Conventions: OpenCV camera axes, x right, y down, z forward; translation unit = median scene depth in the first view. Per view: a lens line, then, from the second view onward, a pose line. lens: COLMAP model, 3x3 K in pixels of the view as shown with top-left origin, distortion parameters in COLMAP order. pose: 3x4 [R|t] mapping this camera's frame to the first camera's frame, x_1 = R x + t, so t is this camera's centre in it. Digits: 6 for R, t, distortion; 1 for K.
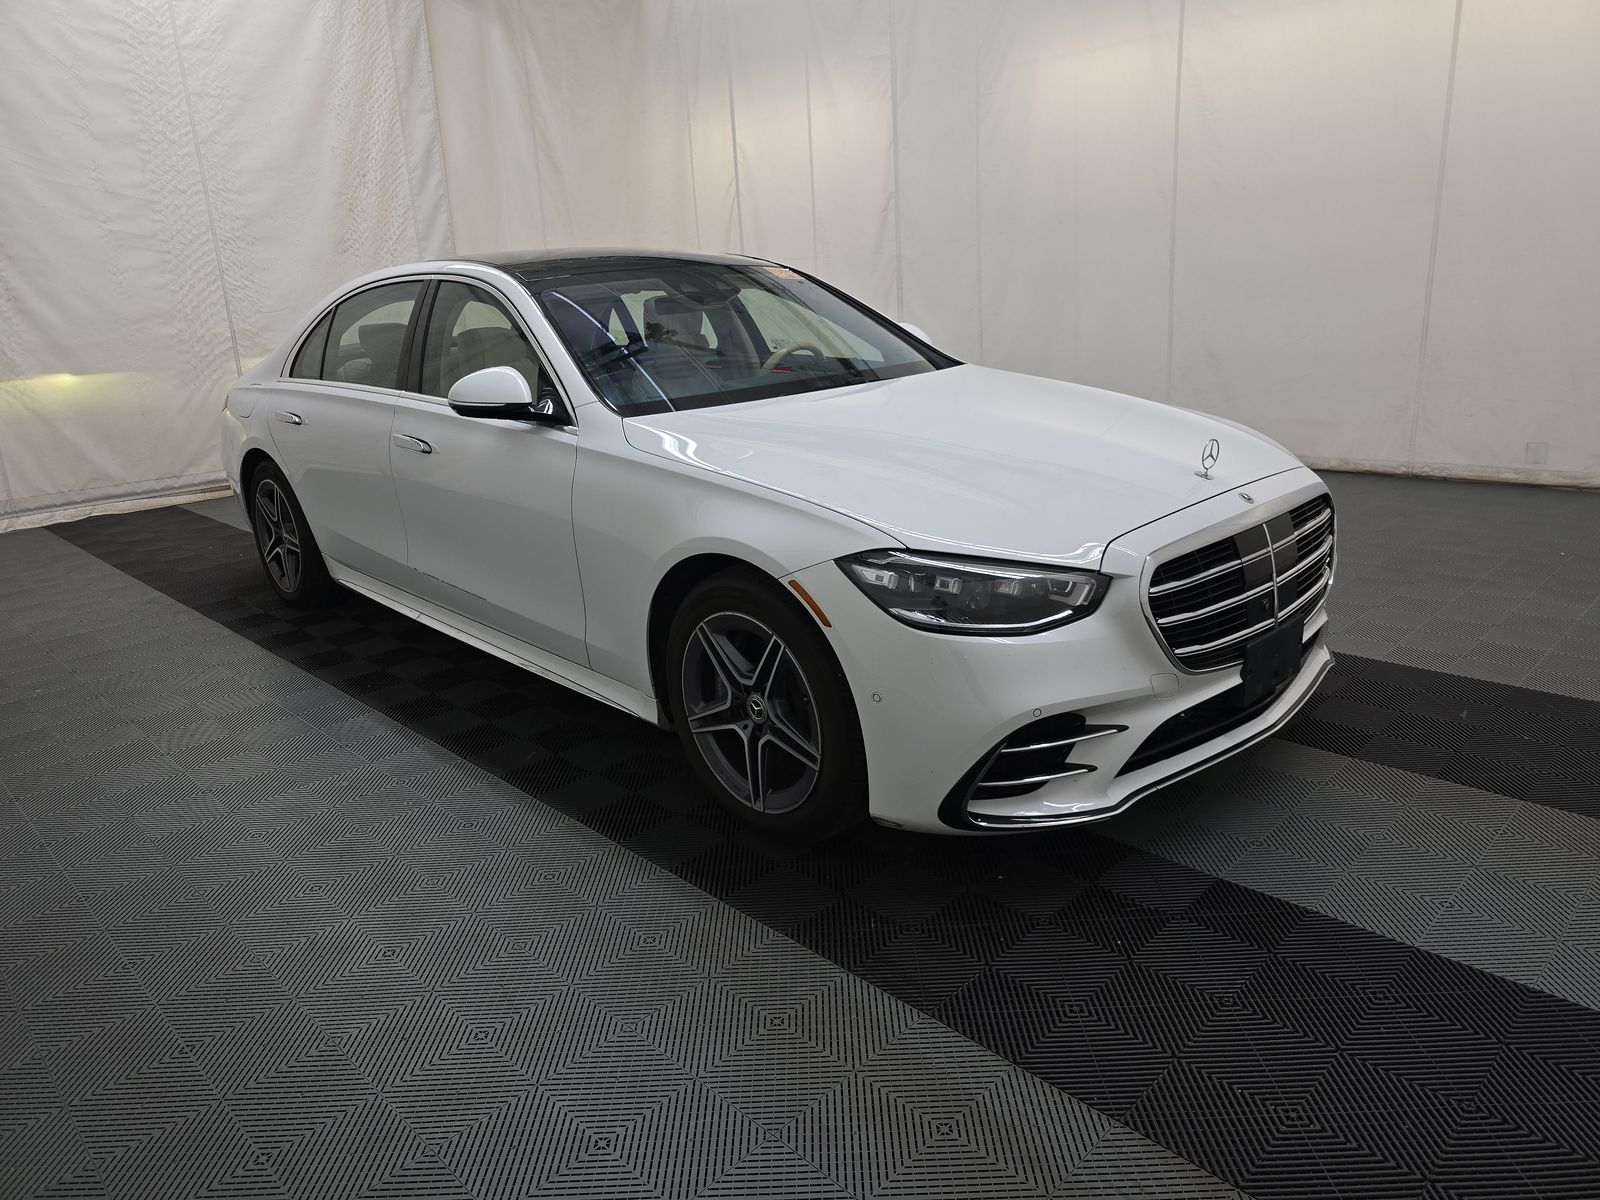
lens RADIAL K [[1079.5, 0, 795.6], [0, 1079.5, 603.4], [0, 0, 1]] dist [0.056504, -0.037277]
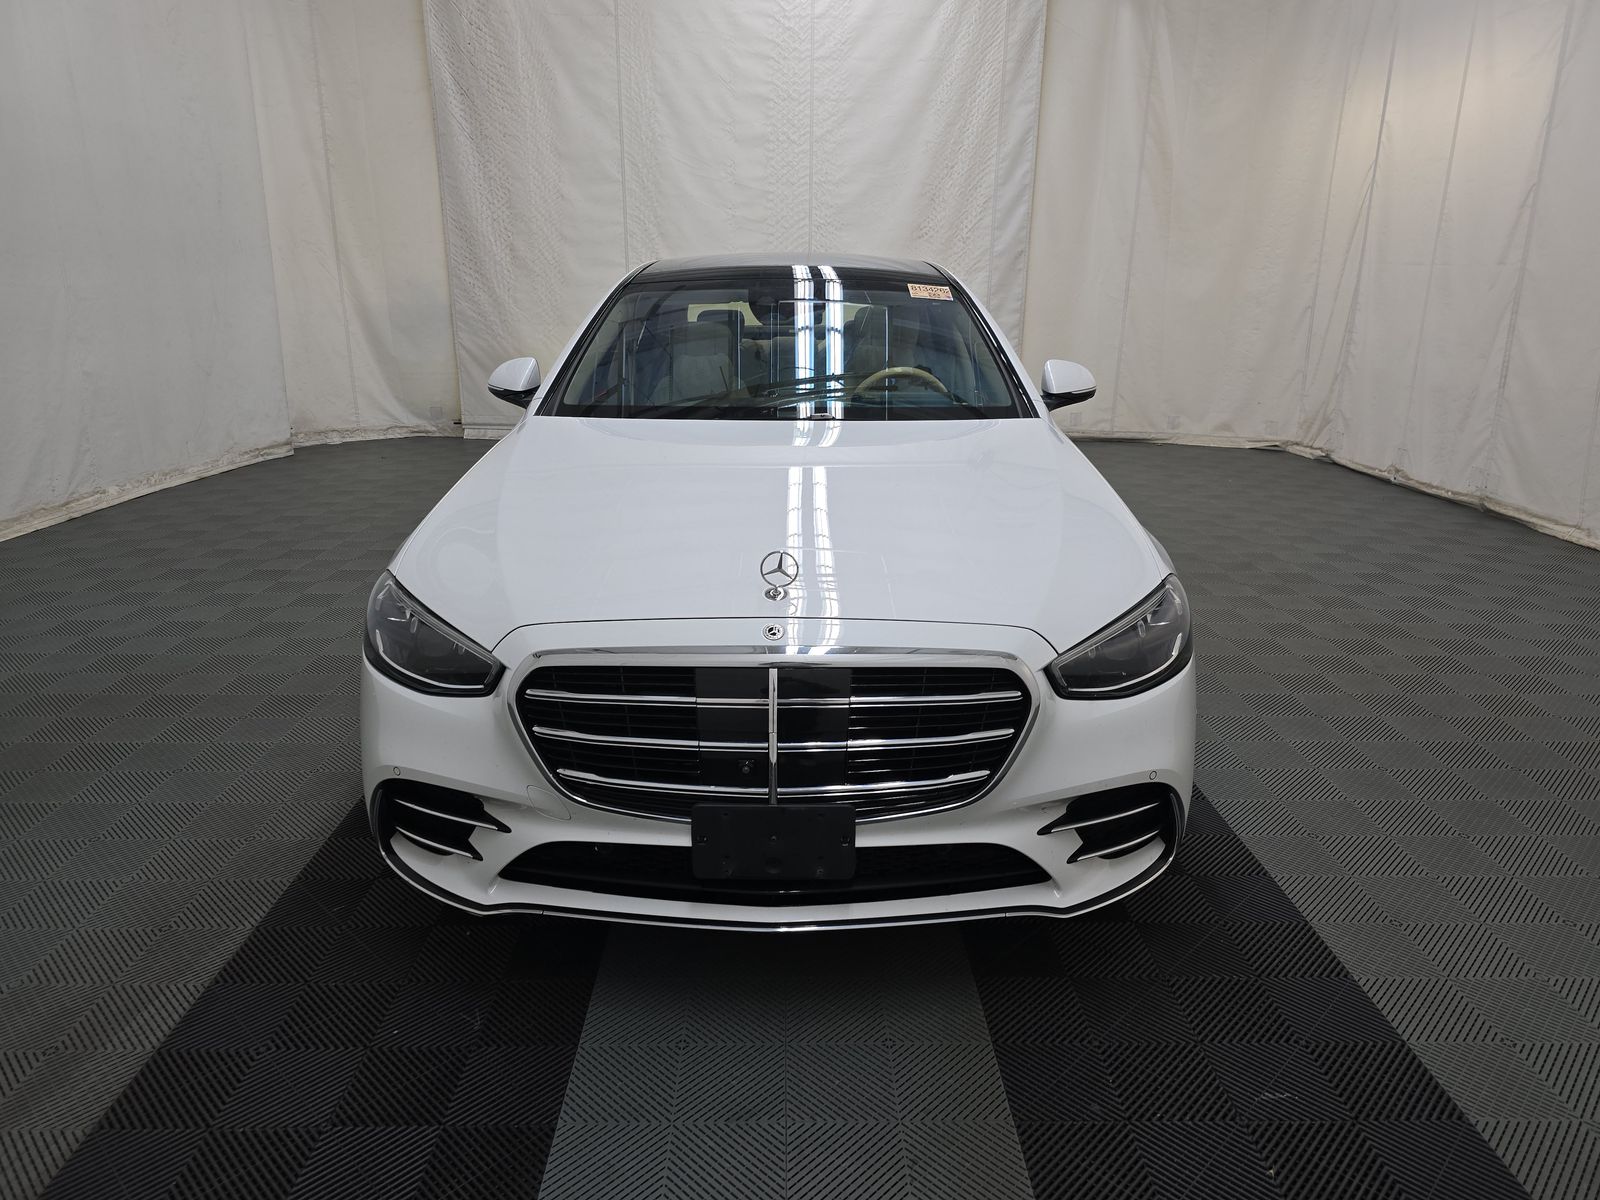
lens RADIAL K [[1079.5, 0, 795.6], [0, 1079.5, 603.4], [0, 0, 1]] dist [0.056504, -0.037277]
pose [[0.721199, 0.260886, -0.641724, 0.309005], [-0.247479, 0.962273, 0.113074, -0.069998], [0.647013, 0.077265, 0.758554, 0.141579]]
